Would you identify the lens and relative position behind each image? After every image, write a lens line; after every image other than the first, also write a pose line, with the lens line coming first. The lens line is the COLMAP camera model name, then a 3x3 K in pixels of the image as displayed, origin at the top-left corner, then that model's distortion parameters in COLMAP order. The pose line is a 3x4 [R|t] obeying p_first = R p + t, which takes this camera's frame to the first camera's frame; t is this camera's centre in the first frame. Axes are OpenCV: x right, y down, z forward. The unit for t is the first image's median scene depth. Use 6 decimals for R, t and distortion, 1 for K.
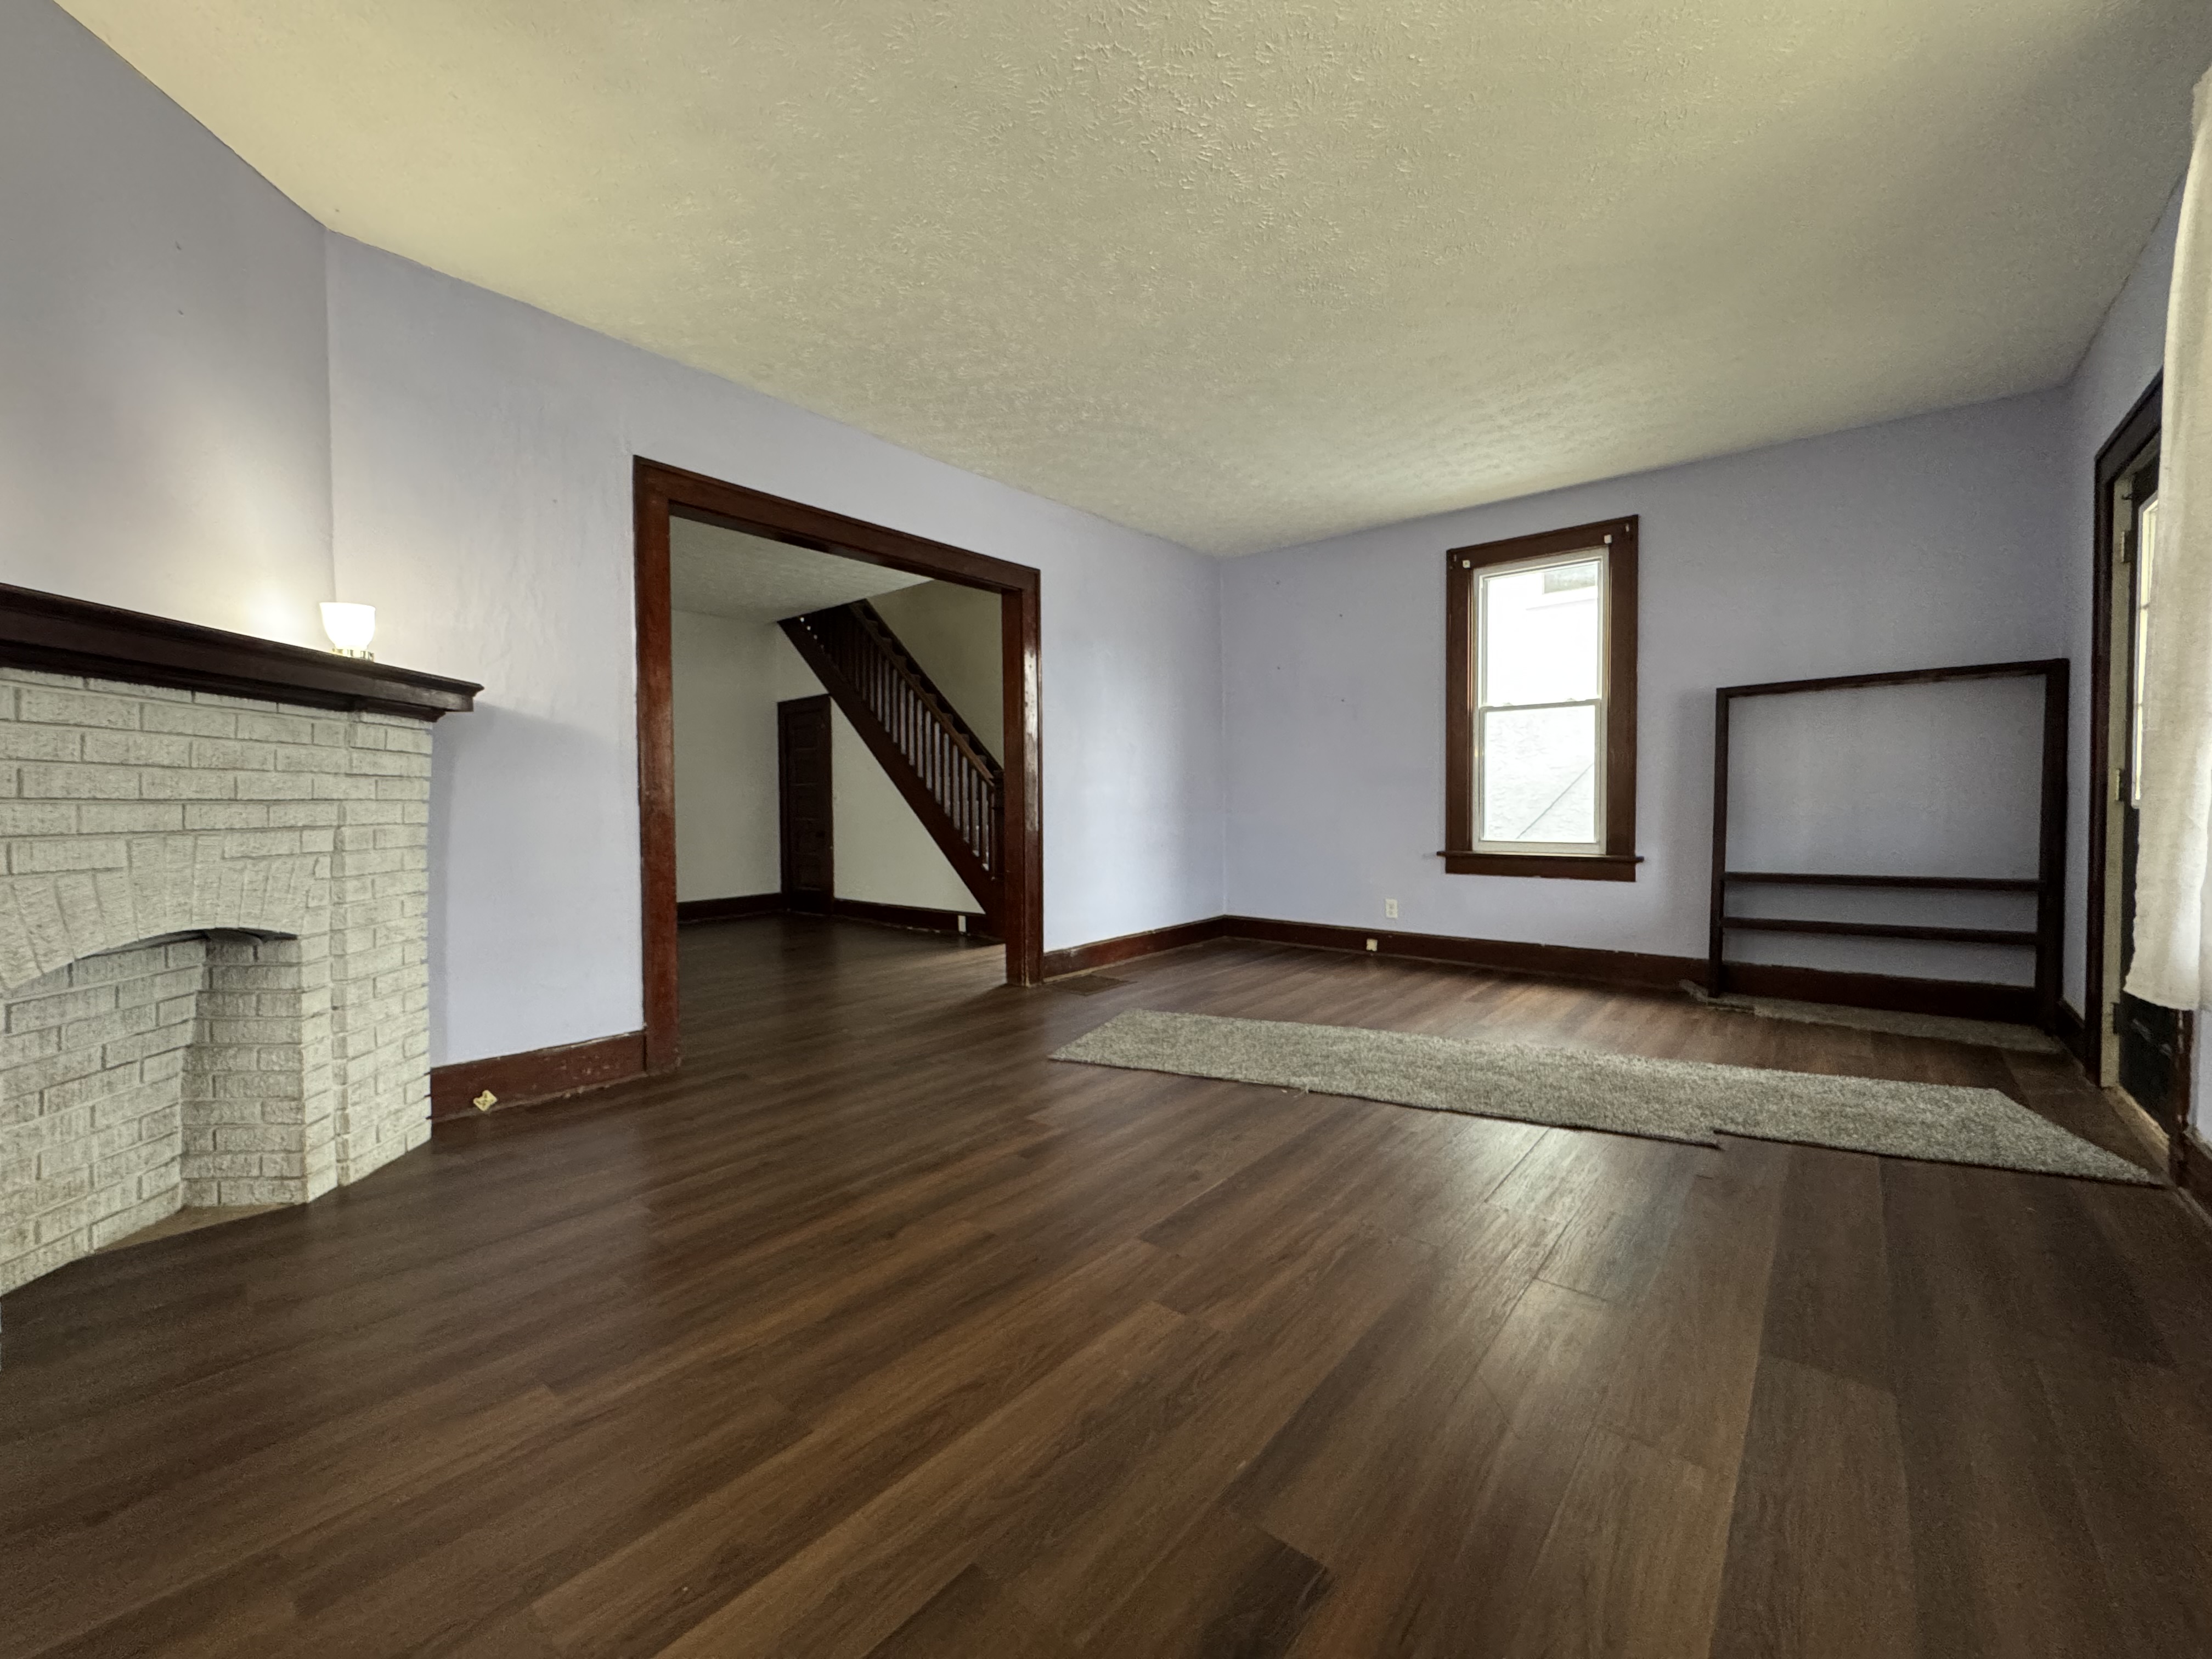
lens RADIAL K [[880.9, 0, 1095.7], [0, 880.9, 834.4], [0, 0, 1]] dist [-0.001286, -0.000508]
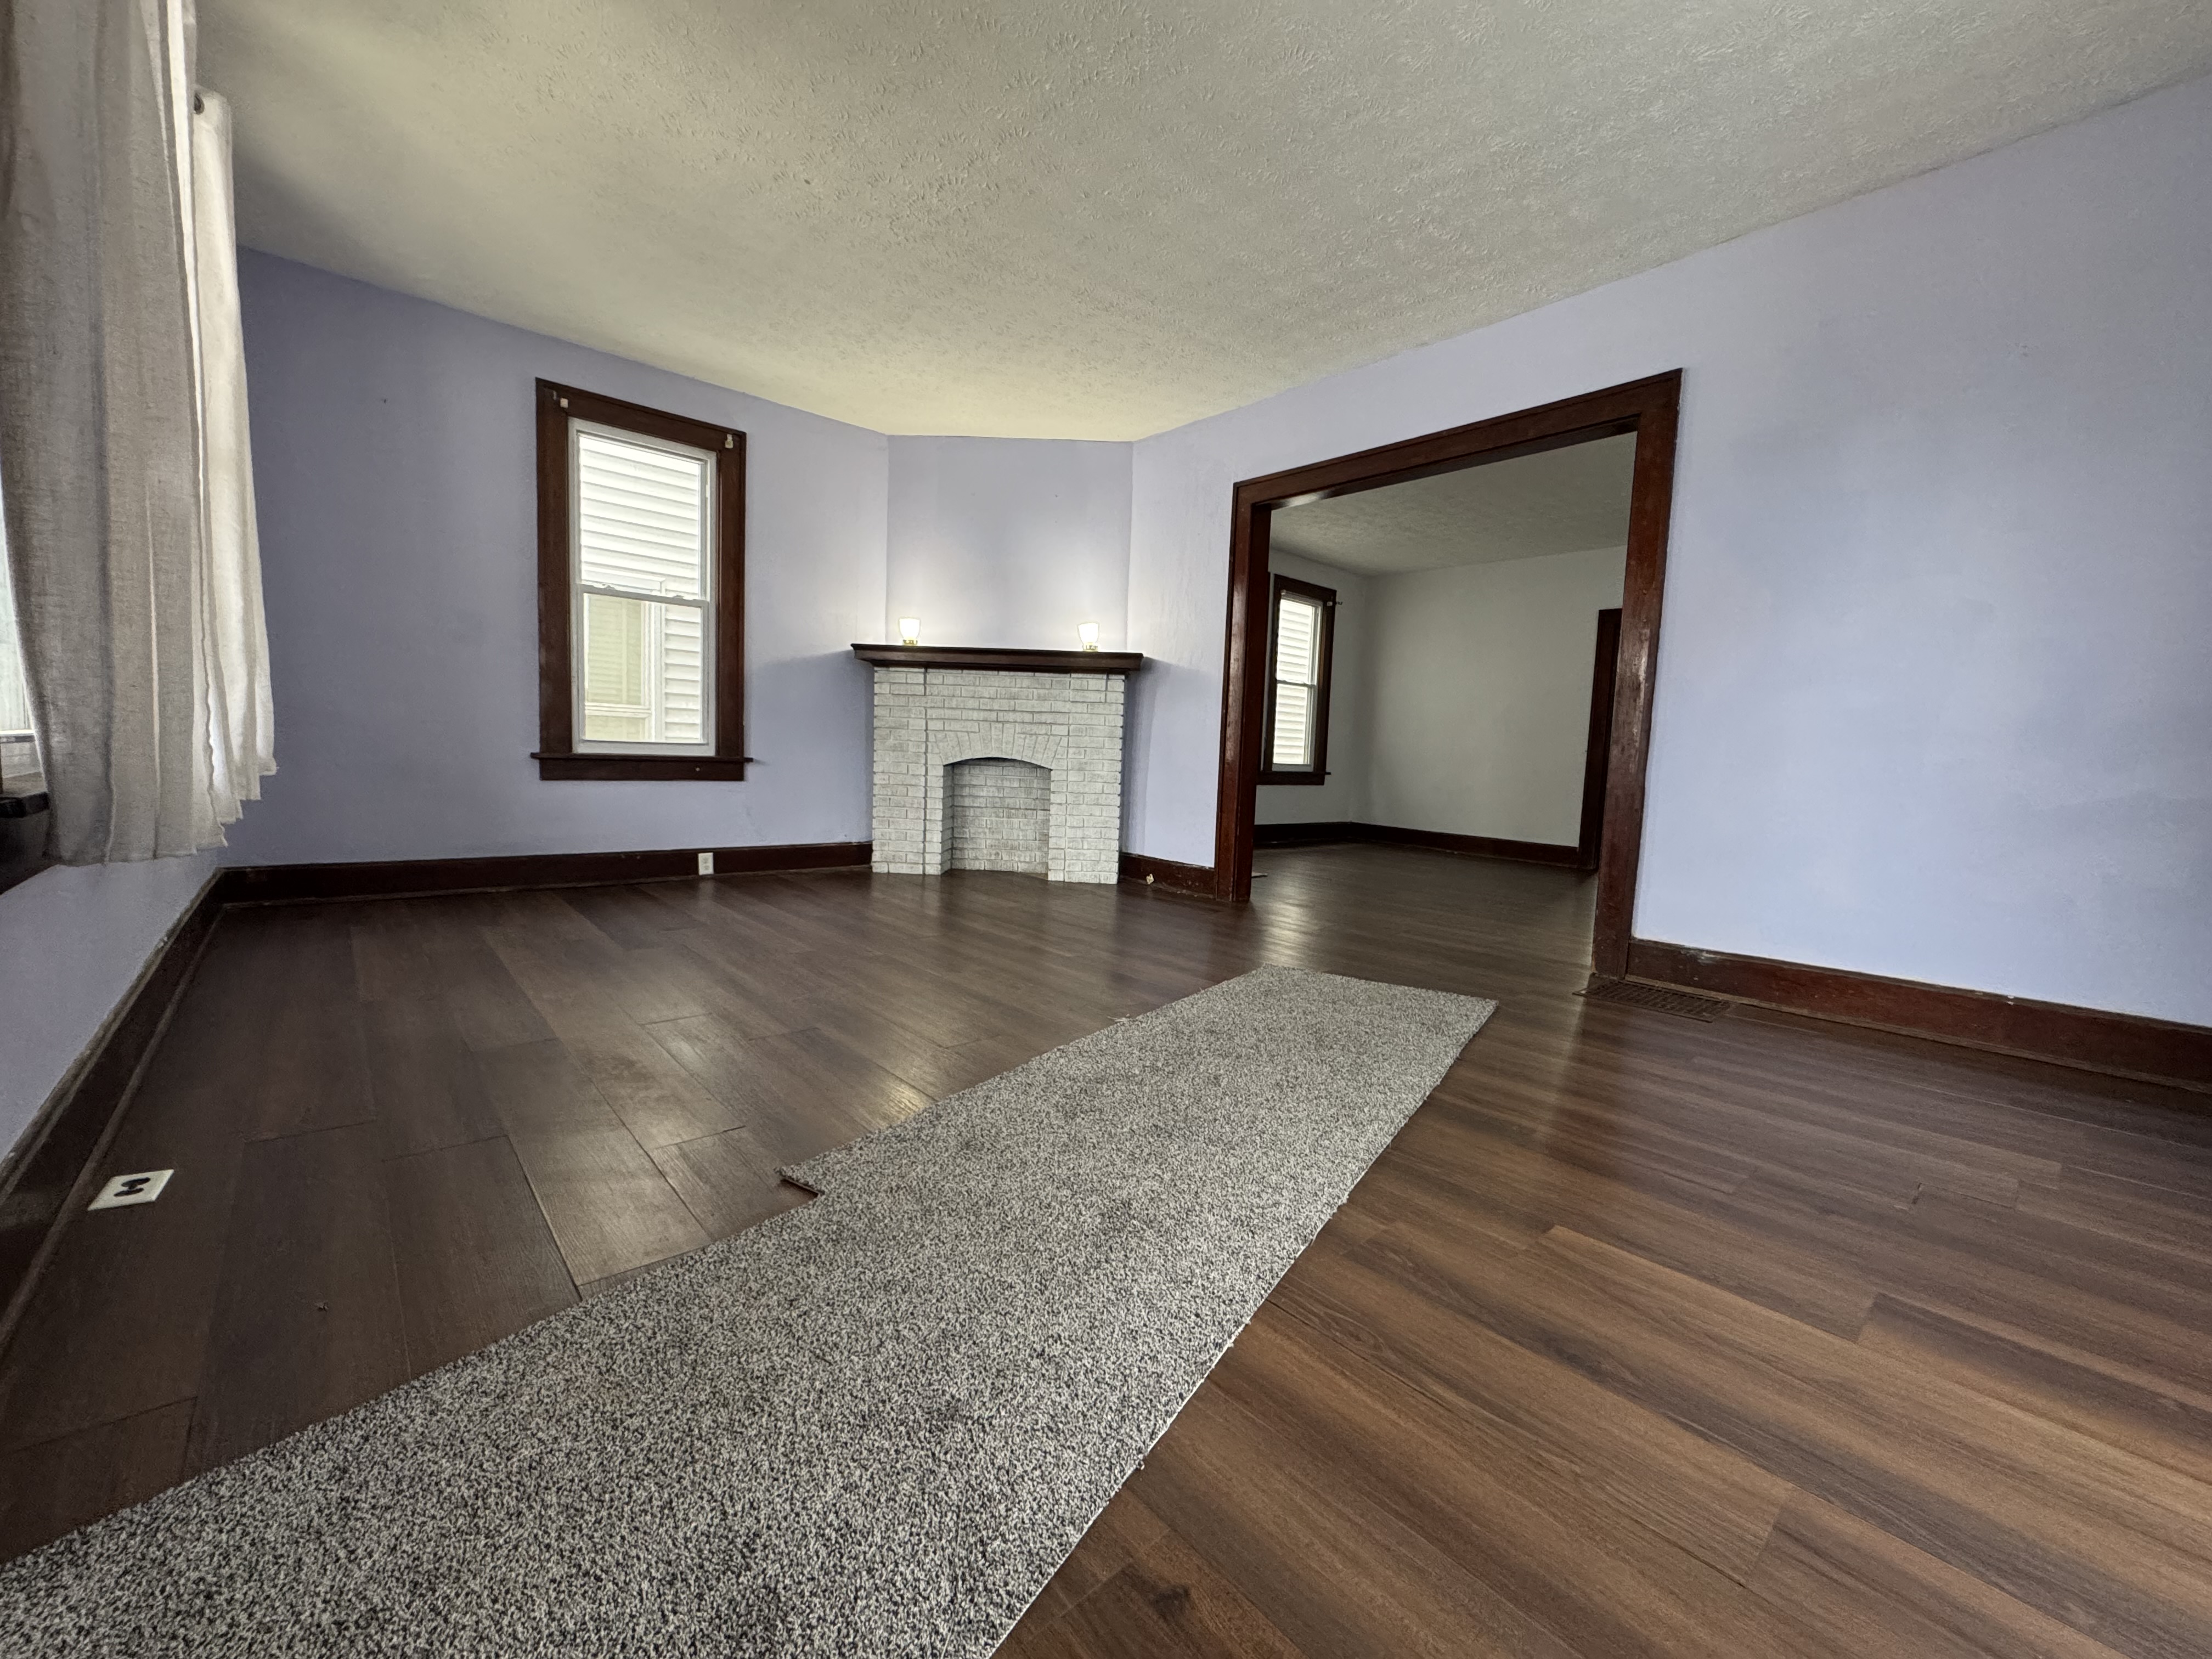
lens RADIAL K [[880.9, 0, 1122.7], [0, 880.9, 825.2], [0, 0, 1]] dist [-0.001286, -0.000508]
pose [[-0.125683, 0.083268, -0.988570, 1.424112], [-0.075732, 0.992758, 0.093249, 0.027795], [0.989176, 0.086586, -0.118467, 1.440218]]
